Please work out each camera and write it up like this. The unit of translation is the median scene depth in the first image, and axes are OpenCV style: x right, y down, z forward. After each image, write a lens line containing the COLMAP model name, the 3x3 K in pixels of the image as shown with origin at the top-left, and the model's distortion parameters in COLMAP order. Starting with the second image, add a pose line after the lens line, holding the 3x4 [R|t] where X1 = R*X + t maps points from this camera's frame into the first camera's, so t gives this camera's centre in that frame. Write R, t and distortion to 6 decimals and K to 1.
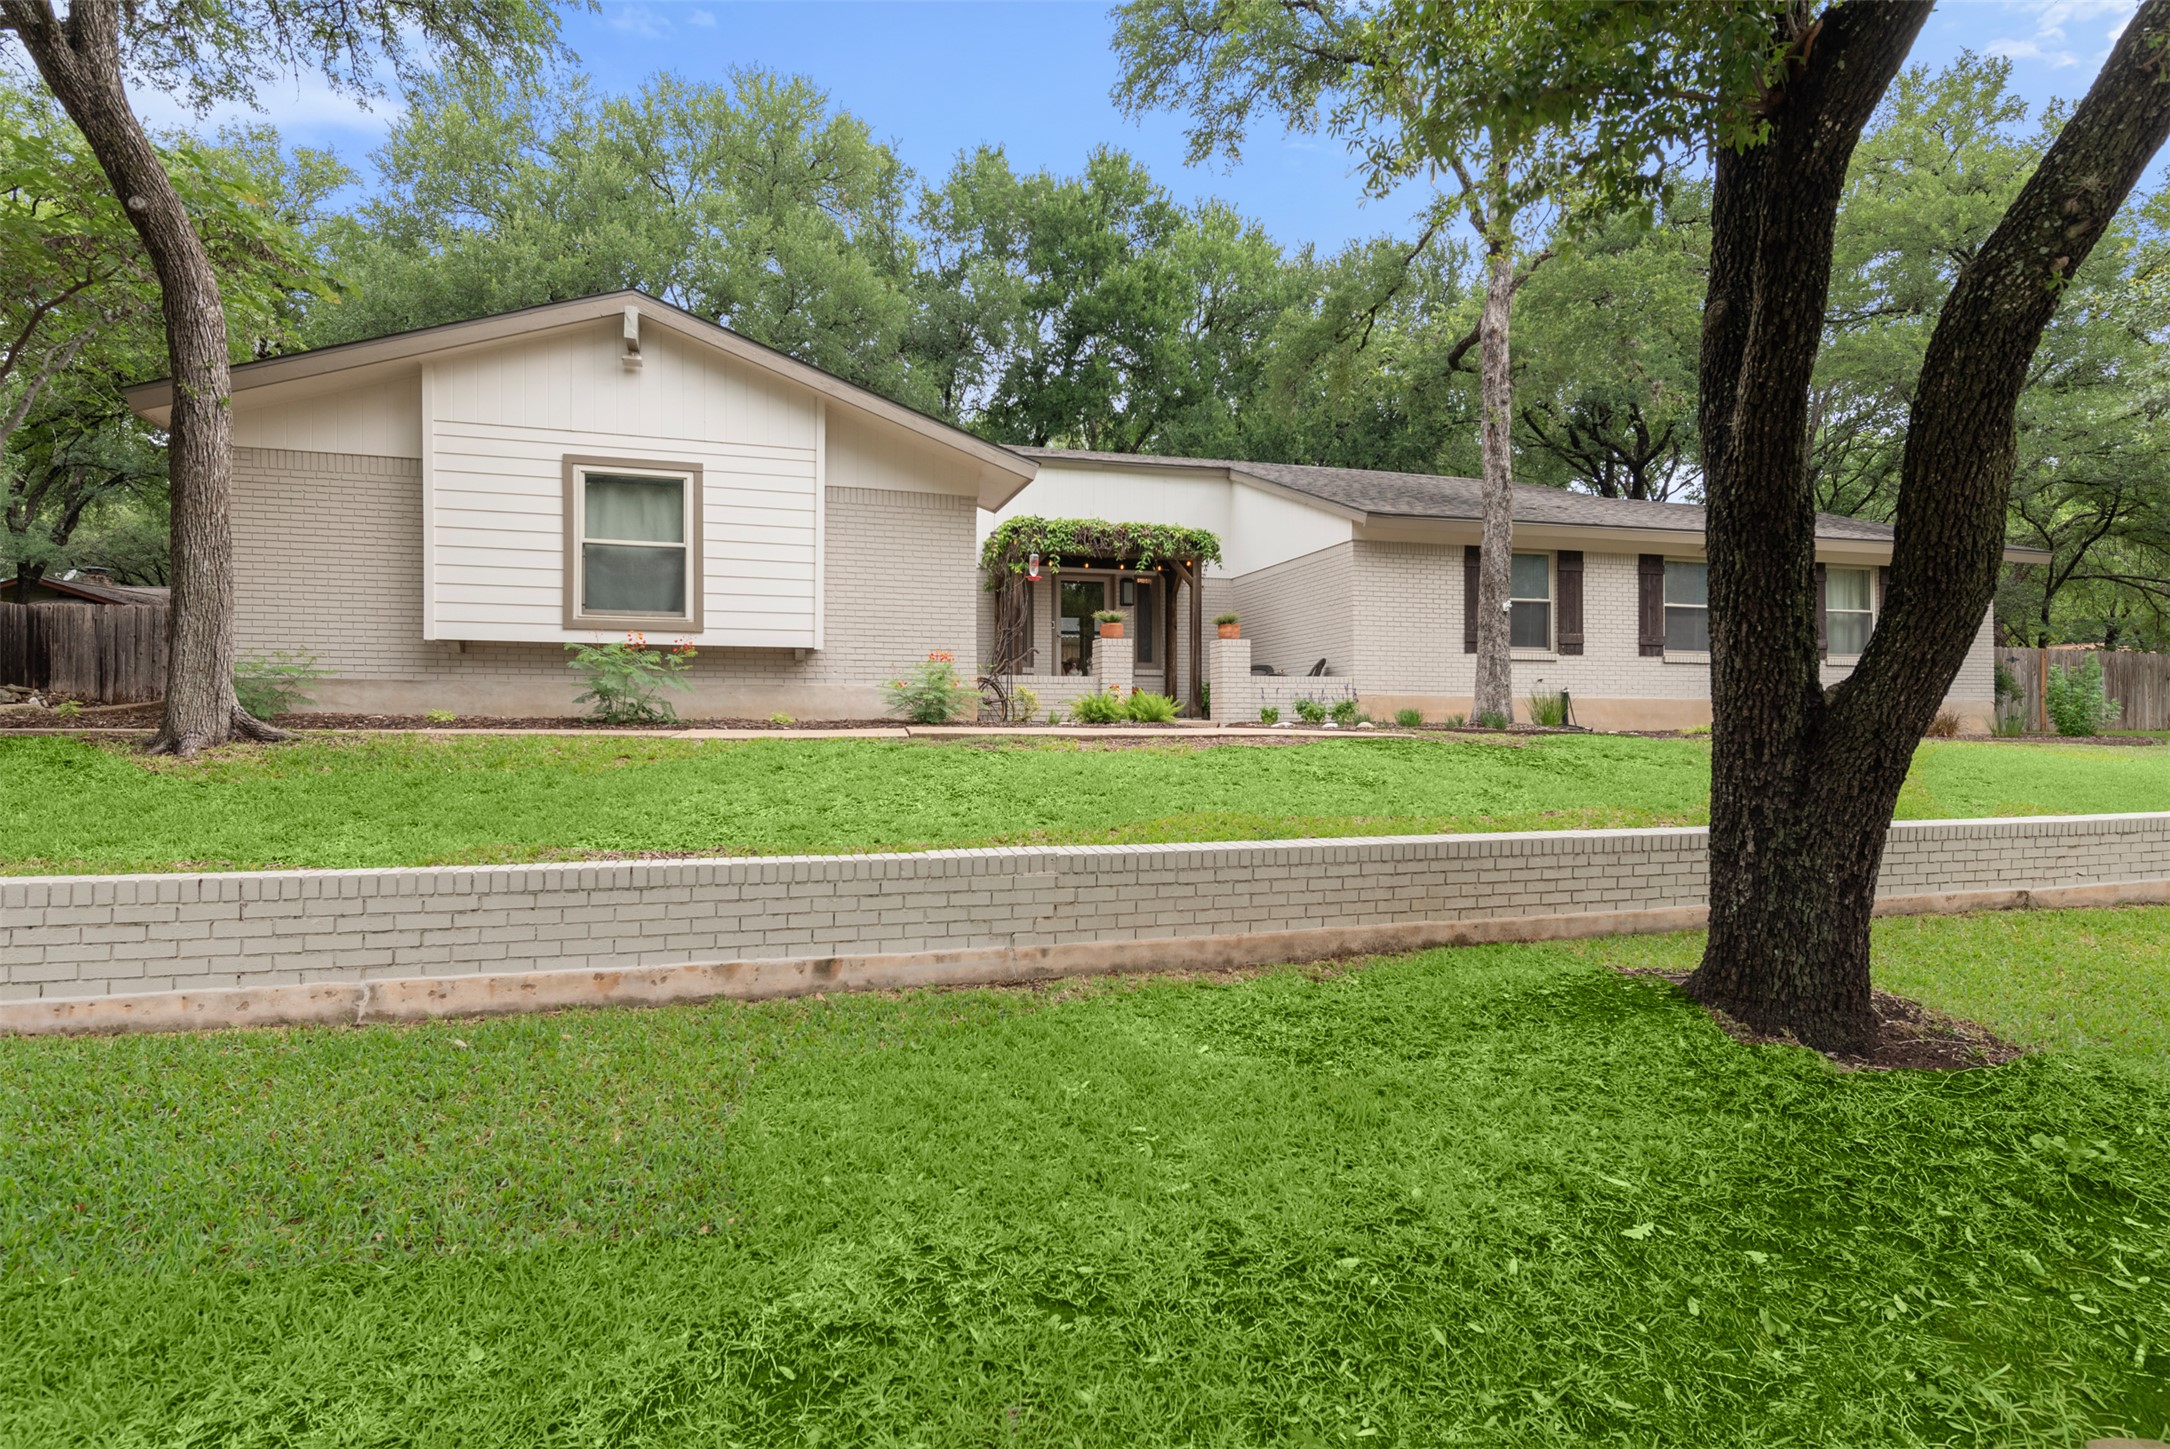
lens RADIAL K [[1133.0, 0, 1085.2], [0, 1133.0, 724.6], [0, 0, 1]] dist [0.014407, -0.004253]
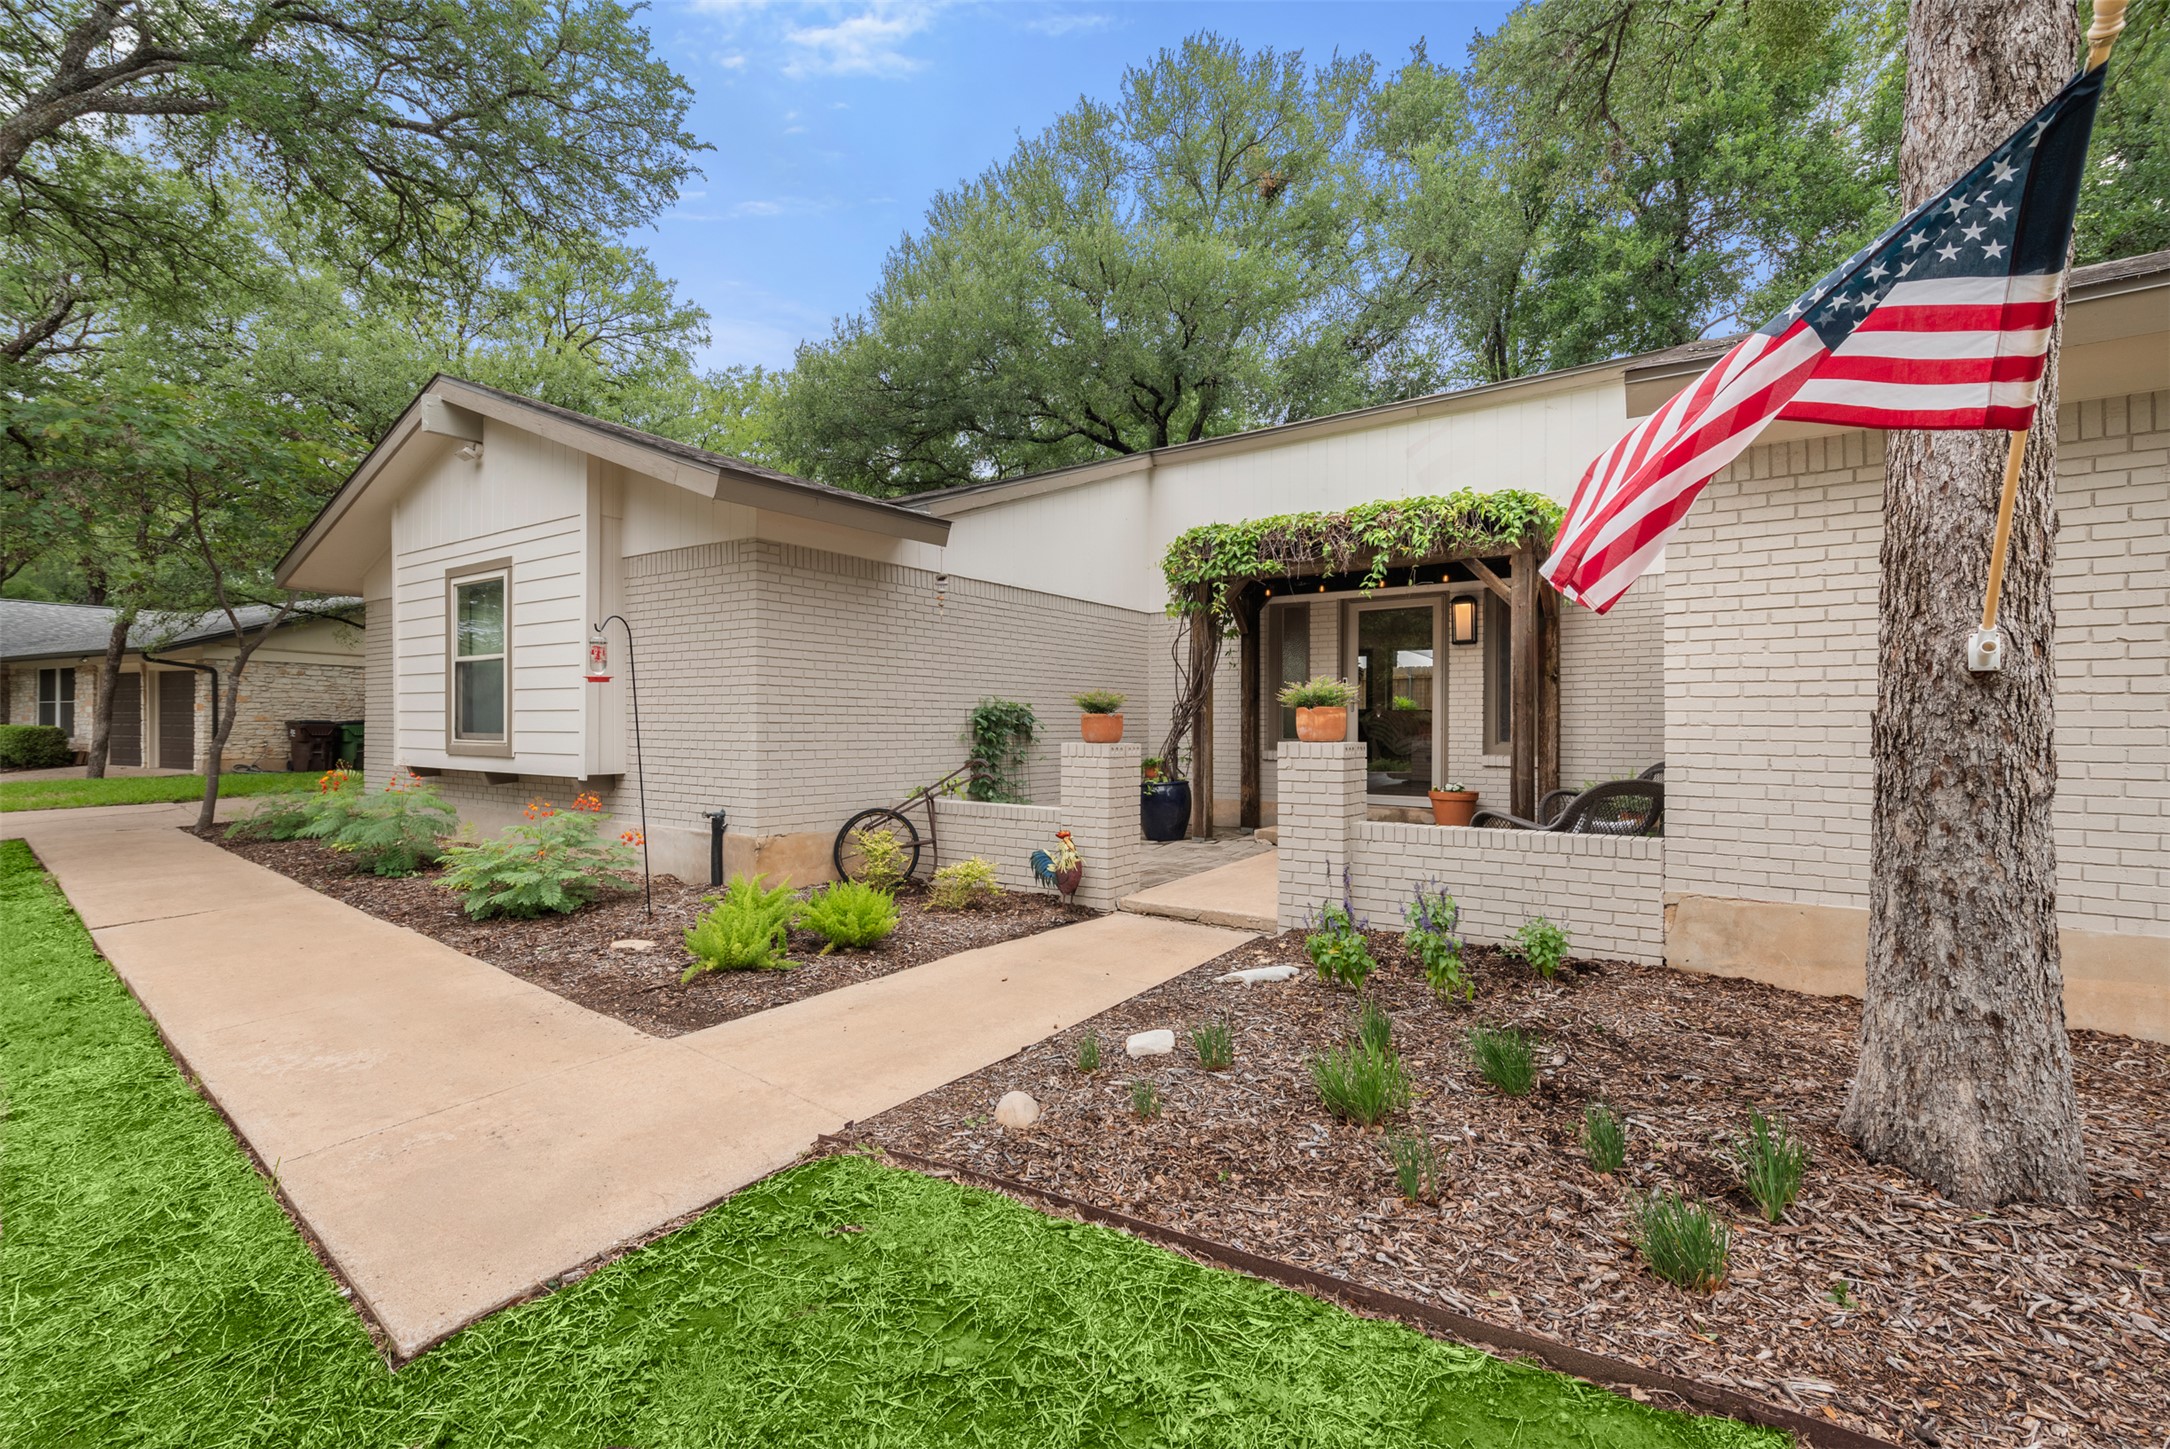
lens RADIAL K [[952.7, 0, 1090.4], [0, 952.7, 722.4], [0, 0, 1]] dist [0.009272, 0.000848]
pose [[0.618485, 0.001206, -0.785796, 0.475888], [0.002230, 0.999992, 0.003290, -0.107222], [0.785793, -0.003787, 0.618478, 0.885803]]
